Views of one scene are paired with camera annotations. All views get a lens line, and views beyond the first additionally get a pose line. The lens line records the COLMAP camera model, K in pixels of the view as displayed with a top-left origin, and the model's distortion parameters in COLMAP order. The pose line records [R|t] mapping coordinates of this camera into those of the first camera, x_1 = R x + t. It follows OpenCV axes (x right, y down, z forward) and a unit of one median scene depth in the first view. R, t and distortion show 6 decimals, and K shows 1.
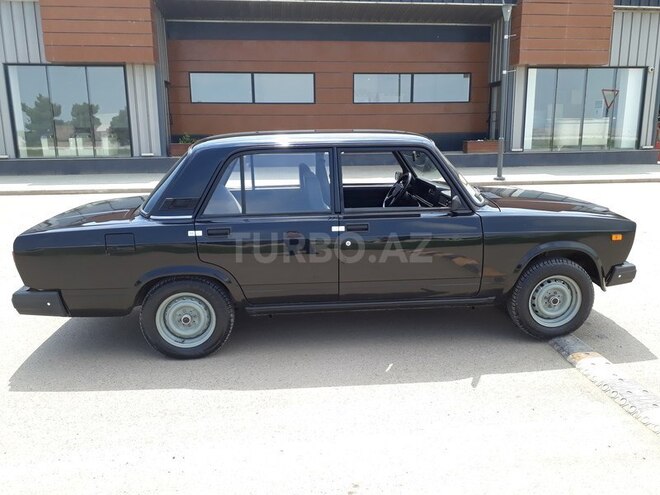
lens RADIAL K [[534.4, 0, 330.0], [0, 534.4, 247.5], [0, 0, 1]] dist [0.002920, 0.001448]
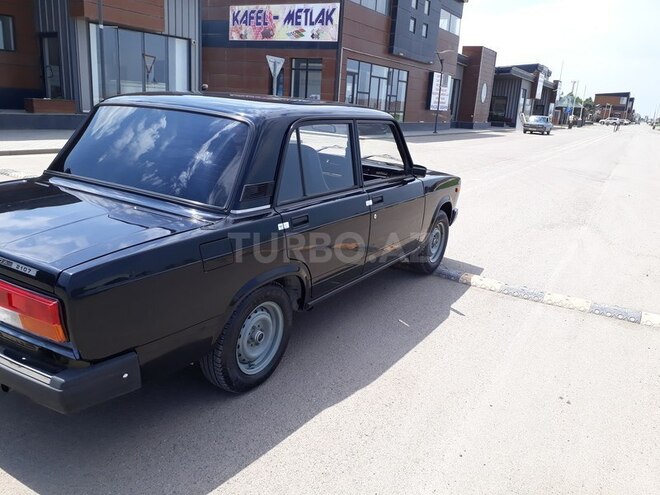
lens RADIAL K [[534.4, 0, 330.0], [0, 534.4, 247.5], [0, 0, 1]] dist [0.002920, 0.001448]
pose [[0.598403, -0.165566, 0.783902, -0.179733], [0.108023, 0.986154, 0.125822, -0.018736], [-0.793879, 0.009388, 0.608003, 0.097591]]
